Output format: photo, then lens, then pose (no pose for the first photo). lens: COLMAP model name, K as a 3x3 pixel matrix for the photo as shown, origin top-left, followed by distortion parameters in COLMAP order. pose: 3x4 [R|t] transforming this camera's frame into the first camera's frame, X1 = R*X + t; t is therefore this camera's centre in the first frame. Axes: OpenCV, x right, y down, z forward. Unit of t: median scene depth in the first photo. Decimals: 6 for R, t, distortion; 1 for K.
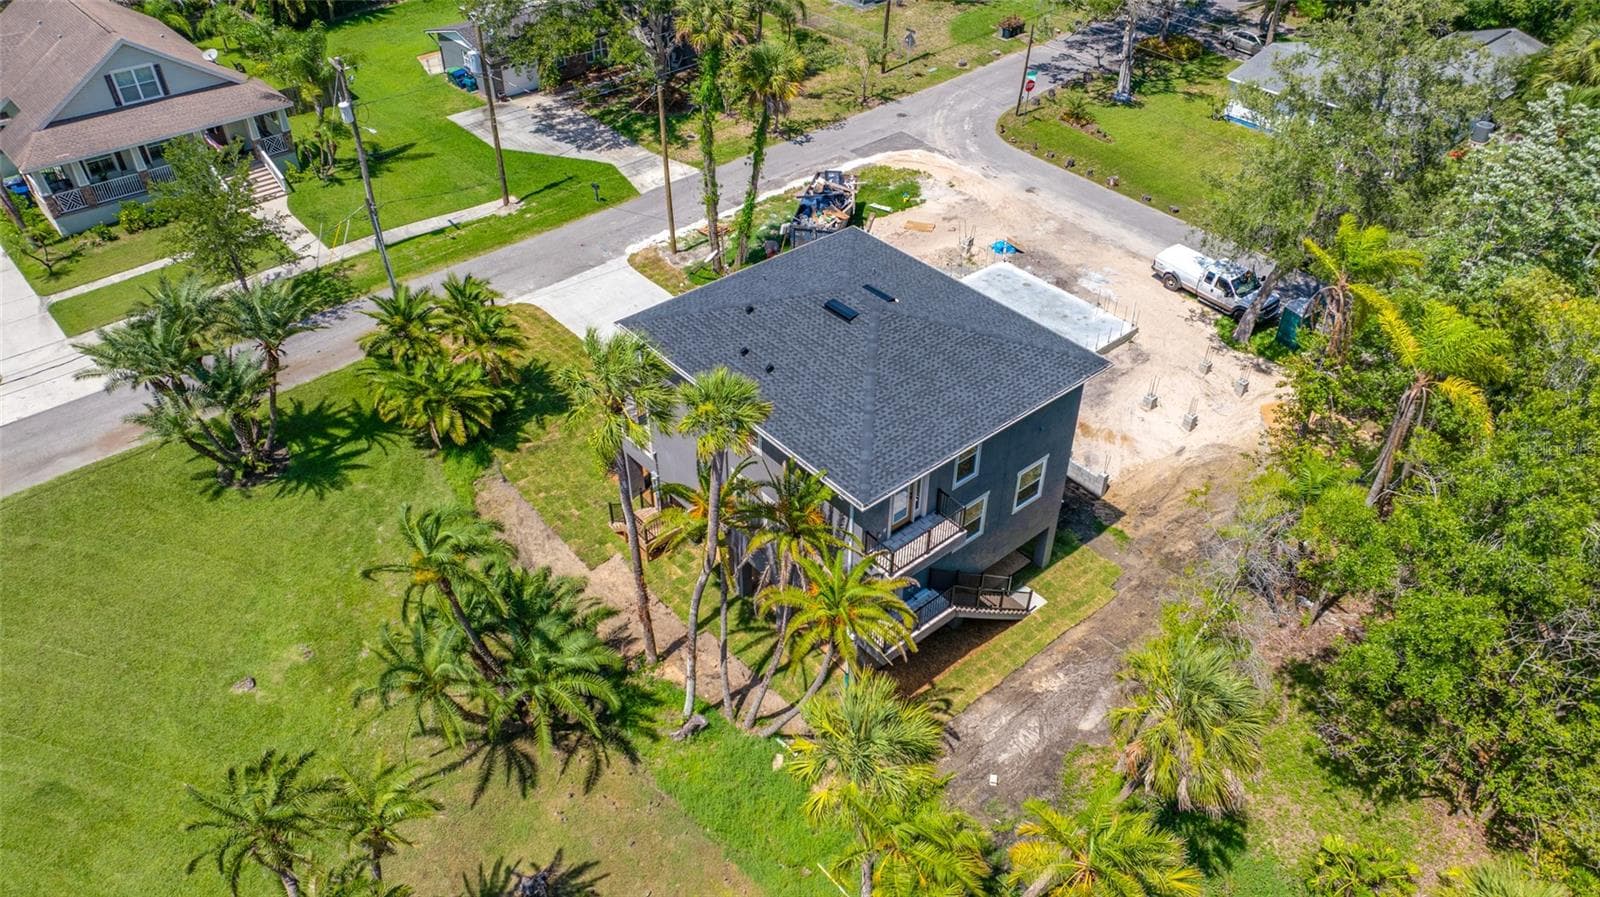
lens RADIAL K [[1119.9, 0, 800.0], [0, 1119.9, 448.5], [0, 0, 1]] dist [-0.028398, -0.002090]
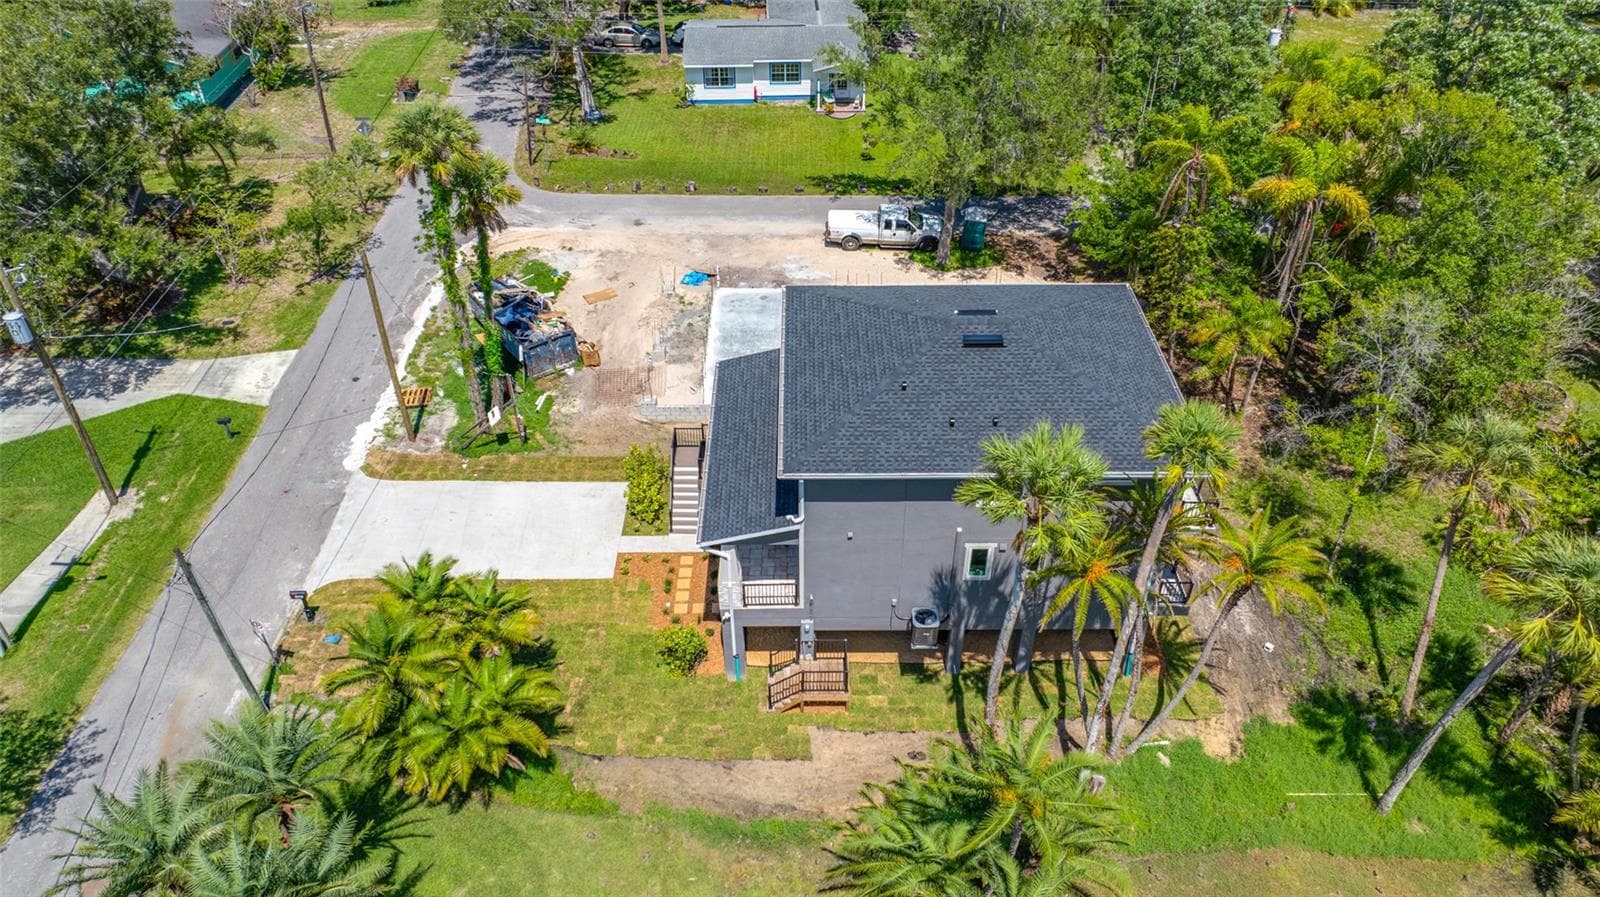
lens RADIAL K [[1119.9, 0, 800.0], [0, 1119.9, 448.5], [0, 0, 1]] dist [-0.028398, -0.002090]
pose [[0.642511, -0.469468, 0.605623, -0.365506], [0.477342, 0.863479, 0.162937, -0.145914], [-0.599436, 0.184400, 0.778892, 0.185312]]
